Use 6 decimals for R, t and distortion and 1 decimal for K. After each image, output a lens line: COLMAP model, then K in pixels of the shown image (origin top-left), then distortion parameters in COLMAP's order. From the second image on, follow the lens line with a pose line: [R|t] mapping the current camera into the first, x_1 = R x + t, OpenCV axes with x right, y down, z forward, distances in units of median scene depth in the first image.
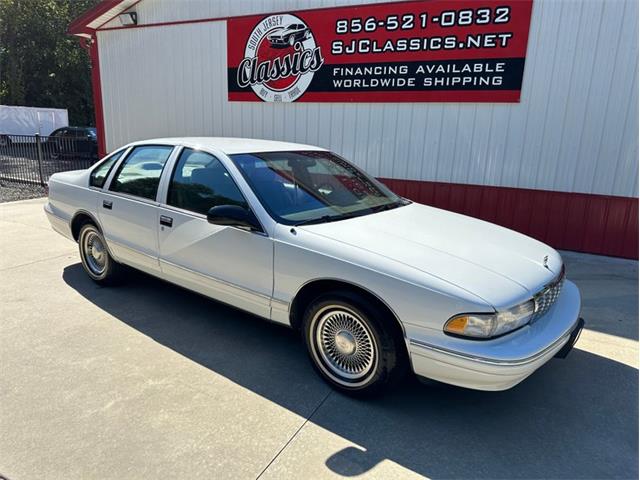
lens RADIAL K [[449.1, 0, 317.5], [0, 449.1, 243.3], [0, 0, 1]] dist [0.033682, -0.039829]
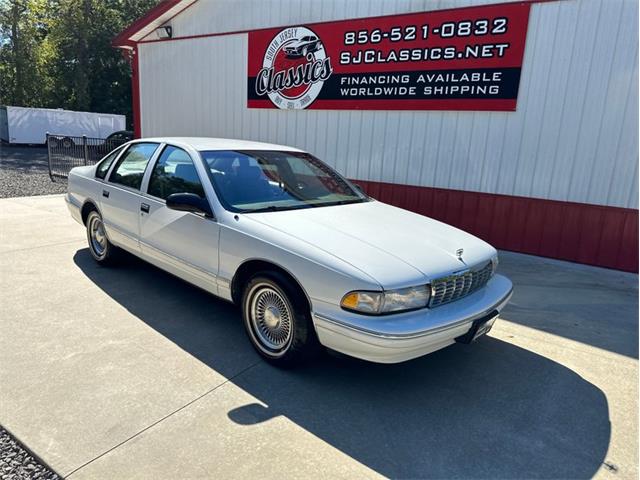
lens RADIAL K [[449.1, 0, 312.1], [0, 449.1, 240.5], [0, 0, 1]] dist [0.033682, -0.039829]
pose [[0.992514, 0.044161, -0.113869, 0.110017], [-0.047015, 0.998641, -0.022501, 0.019624], [0.112721, 0.027686, 0.993241, -0.043944]]
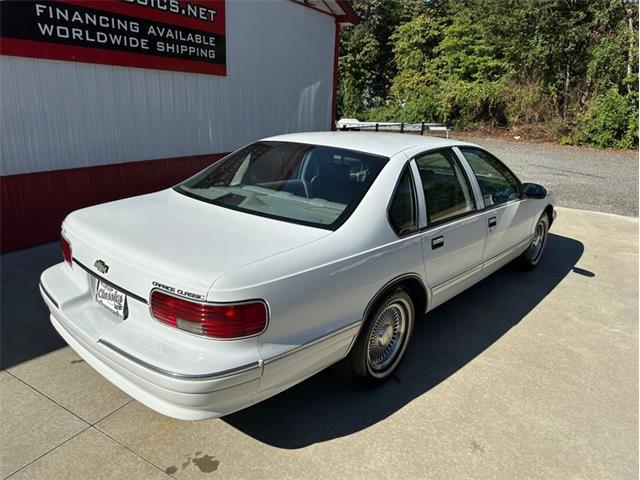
lens RADIAL K [[449.1, 0, 318.7], [0, 449.1, 237.5], [0, 0, 1]] dist [0.033682, -0.039829]
pose [[0.064826, -0.318195, 0.945806, -0.663648], [0.213293, 0.930314, 0.298364, -0.199750], [-0.974835, 0.182392, 0.128177, 0.628119]]
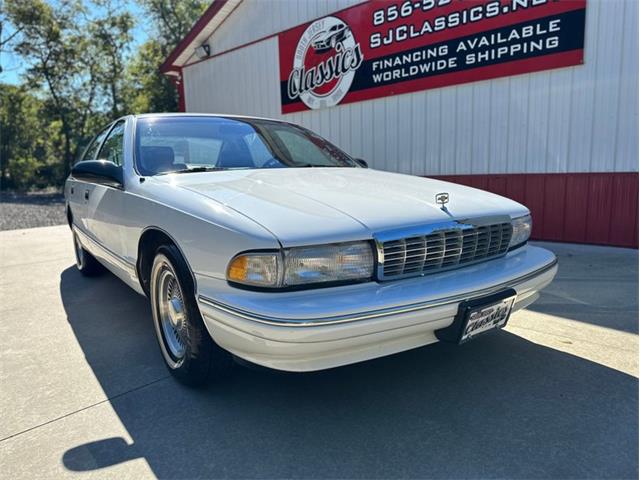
lens RADIAL K [[449.1, 0, 317.8], [0, 449.1, 239.5], [0, 0, 1]] dist [0.033682, -0.039829]
pose [[0.953820, -0.018094, -0.299834, 0.210293], [-0.009927, 0.995740, -0.091669, 0.064683], [0.300215, 0.090412, 0.949577, 0.120705]]
